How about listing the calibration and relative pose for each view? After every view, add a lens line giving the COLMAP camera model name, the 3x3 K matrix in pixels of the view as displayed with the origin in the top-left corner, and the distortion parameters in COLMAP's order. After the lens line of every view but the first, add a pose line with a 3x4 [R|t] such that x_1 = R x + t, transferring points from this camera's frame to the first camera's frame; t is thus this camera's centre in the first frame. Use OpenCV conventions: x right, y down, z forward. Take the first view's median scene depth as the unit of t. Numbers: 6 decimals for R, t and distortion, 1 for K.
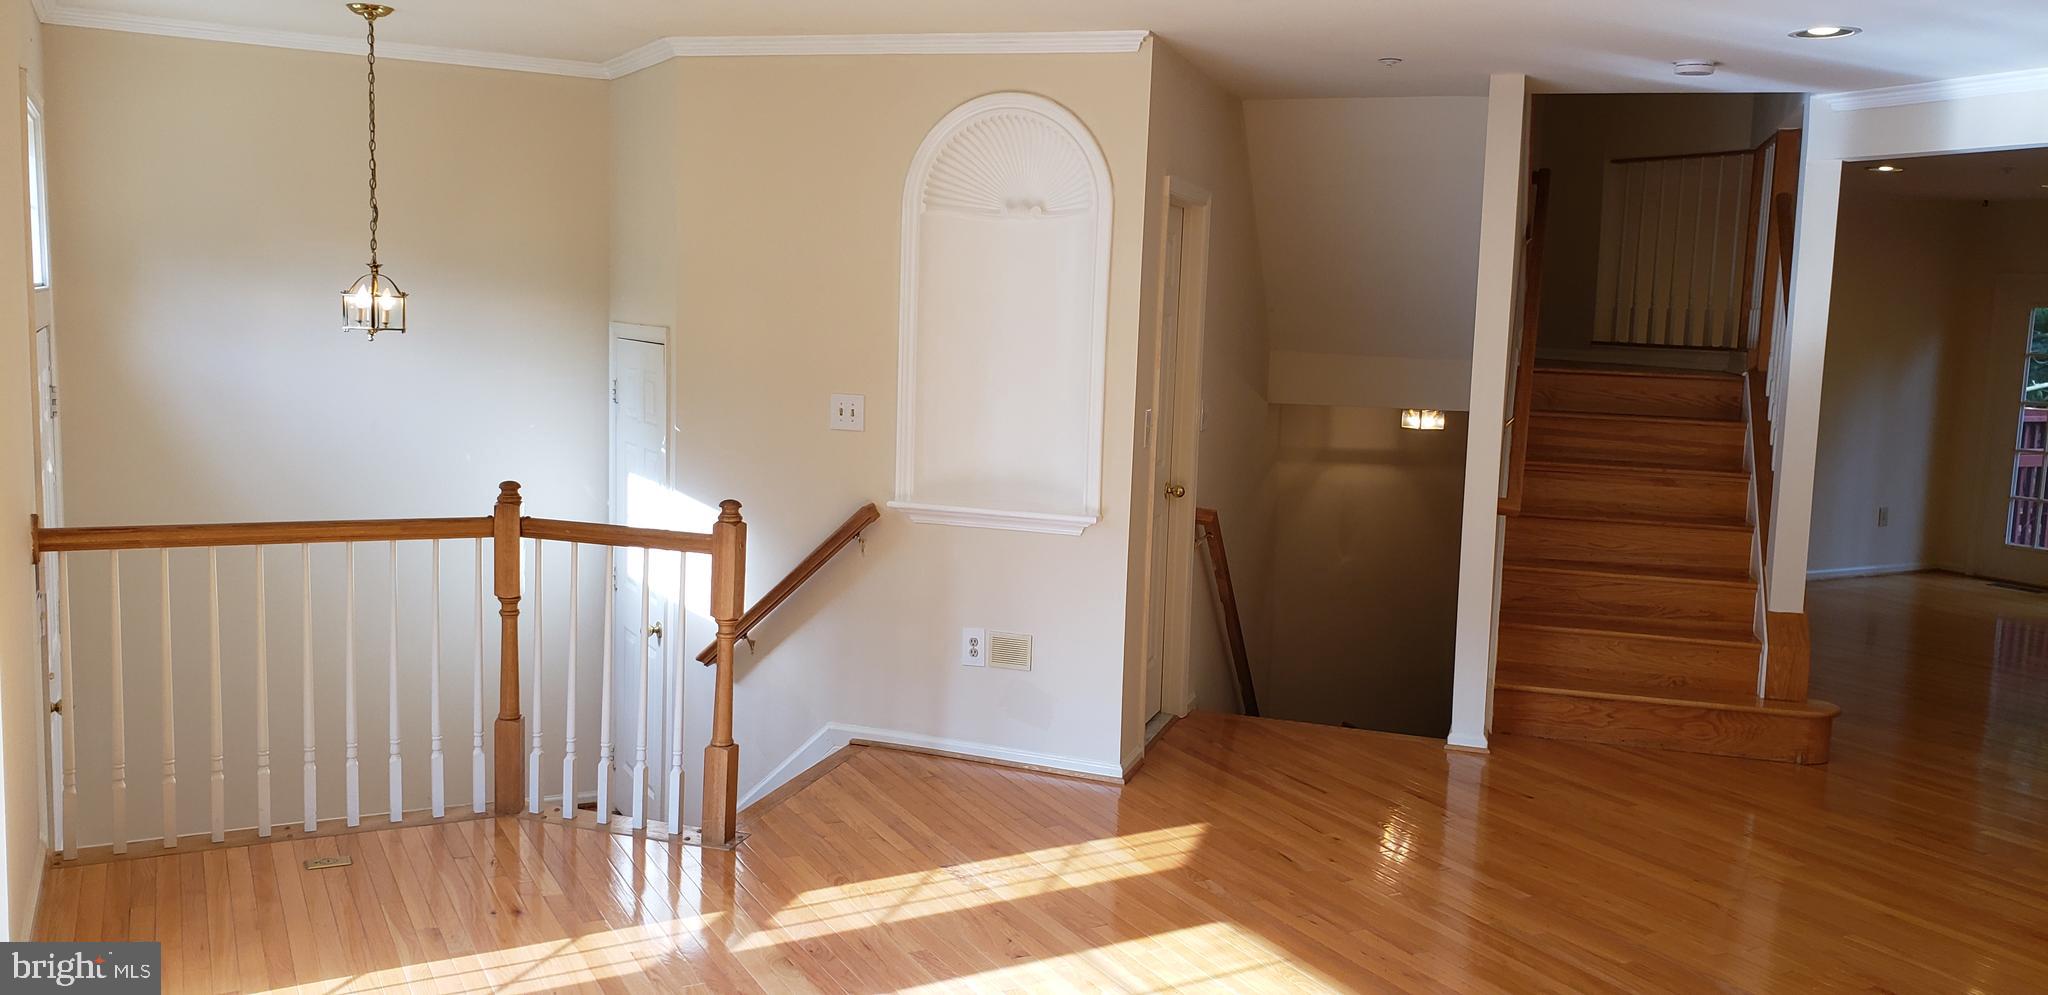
lens RADIAL K [[1586.3, 0, 1036.4], [0, 1586.3, 494.3], [0, 0, 1]] dist [0.169385, -0.401844]
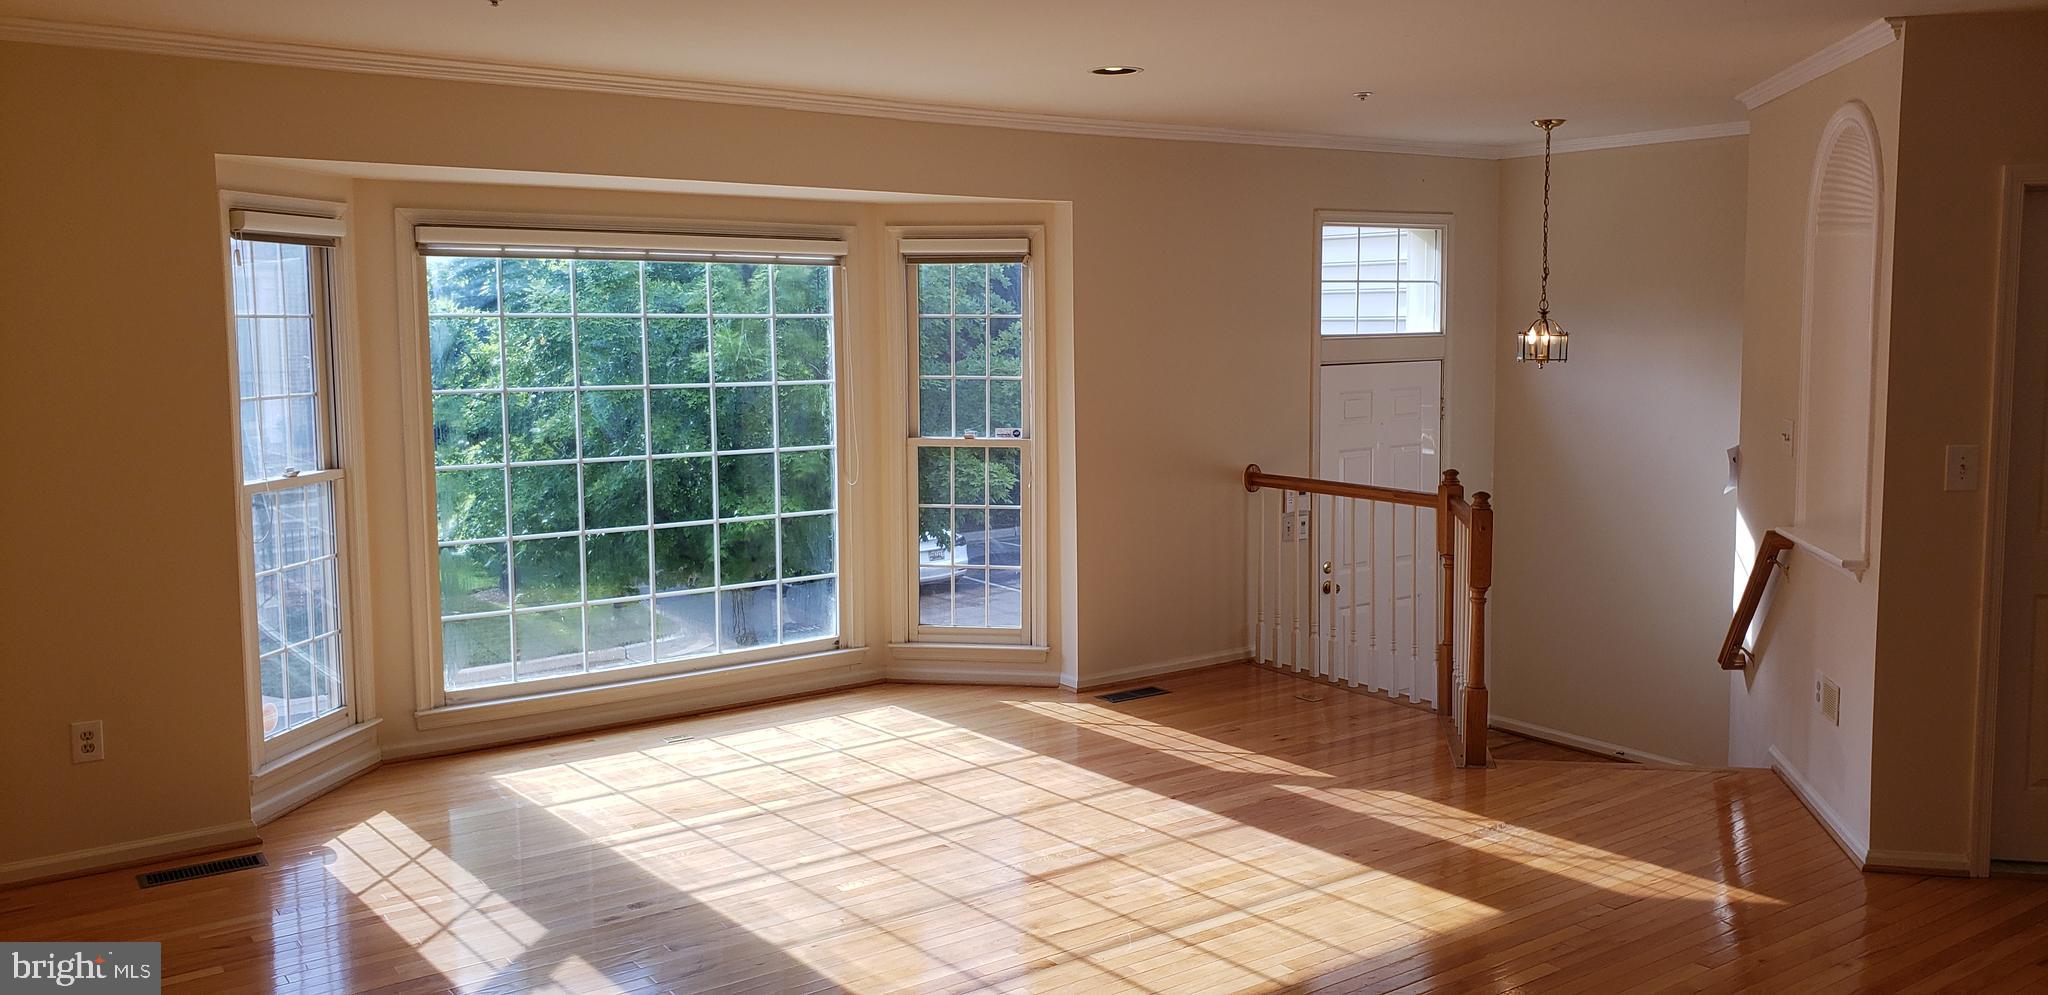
lens RADIAL K [[1586.3, 0, 1036.4], [0, 1586.3, 494.3], [0, 0, 1]] dist [0.169385, -0.401844]
pose [[0.124831, 0.071597, -0.989591, 1.011913], [-0.101563, 0.993076, 0.059037, -0.032773], [0.986966, 0.093136, 0.131238, 0.493104]]
